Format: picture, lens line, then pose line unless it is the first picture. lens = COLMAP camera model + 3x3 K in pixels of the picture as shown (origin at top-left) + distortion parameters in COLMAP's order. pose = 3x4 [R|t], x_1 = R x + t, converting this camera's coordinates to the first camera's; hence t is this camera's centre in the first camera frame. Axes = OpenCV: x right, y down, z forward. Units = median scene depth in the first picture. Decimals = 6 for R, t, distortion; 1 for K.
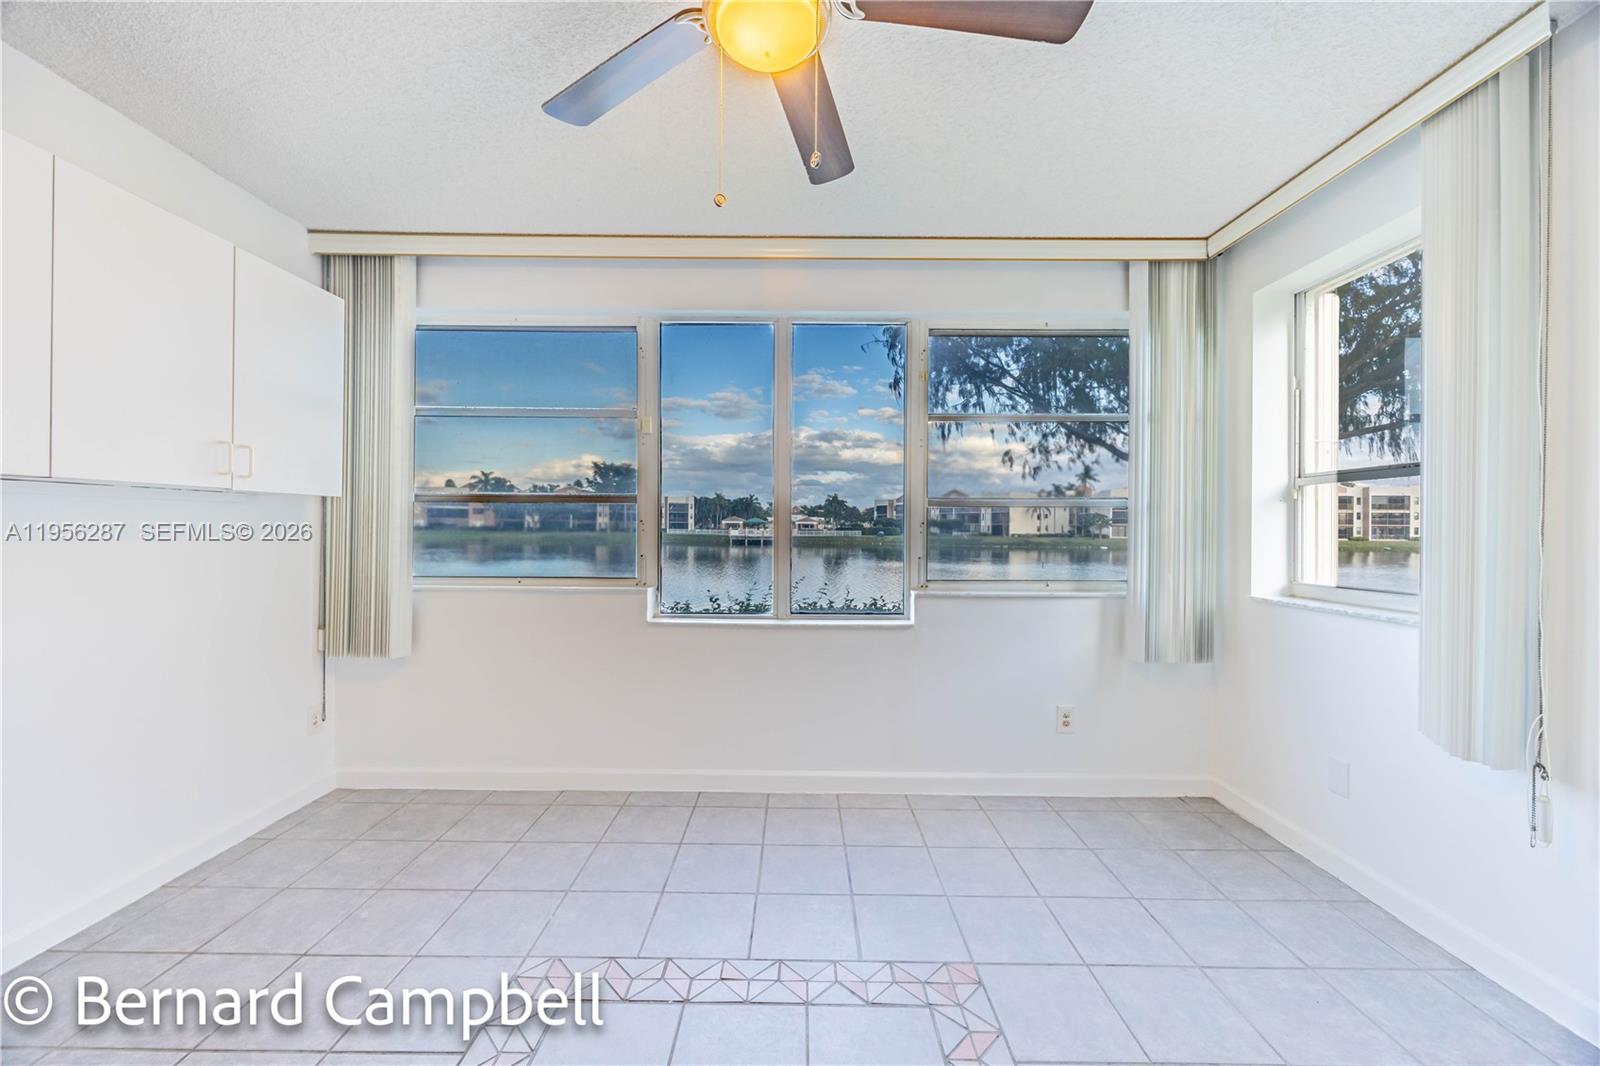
lens RADIAL K [[652.9, 0, 787.3], [0, 652.9, 527.8], [0, 0, 1]] dist [0.001189, 0.000040]
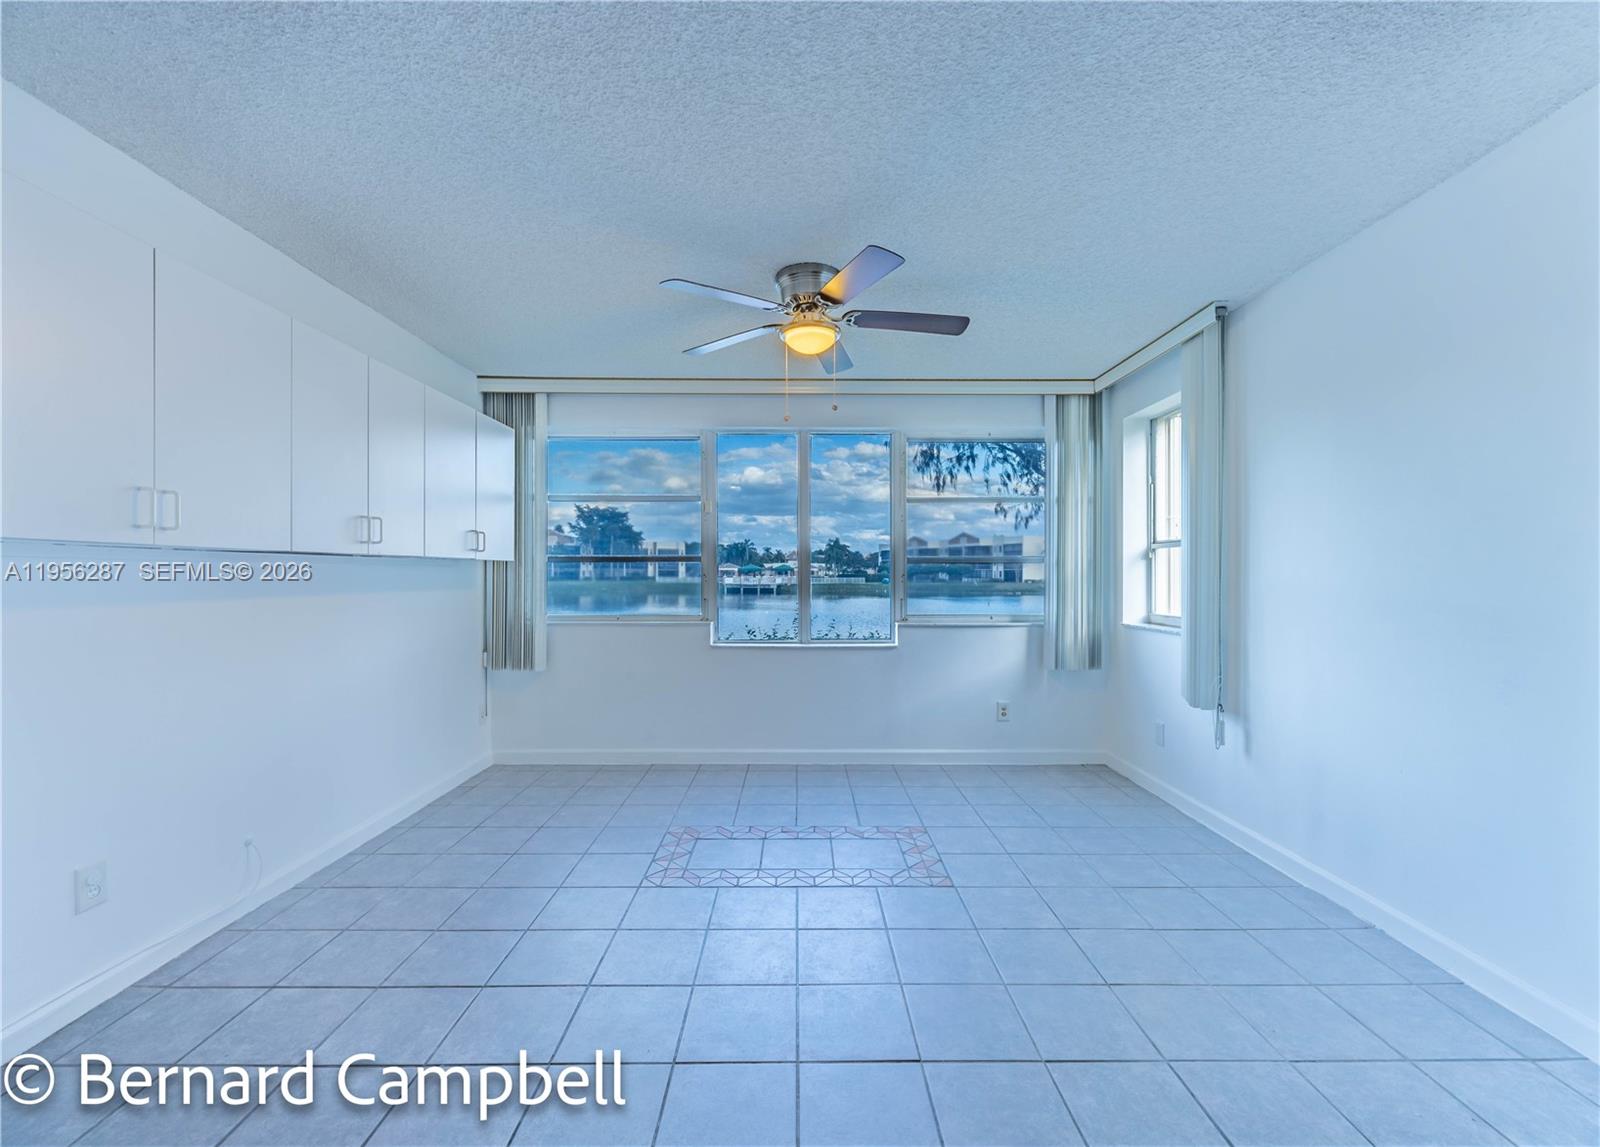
lens RADIAL K [[707.0, 0, 786.9], [0, 707.0, 570.8], [0, 0, 1]] dist [0.001497, 0.000046]
pose [[0.999972, -0.006845, 0.002914, -0.013500], [0.006861, 0.999961, -0.005524, -0.002657], [-0.002876, 0.005544, 0.999980, -0.143635]]
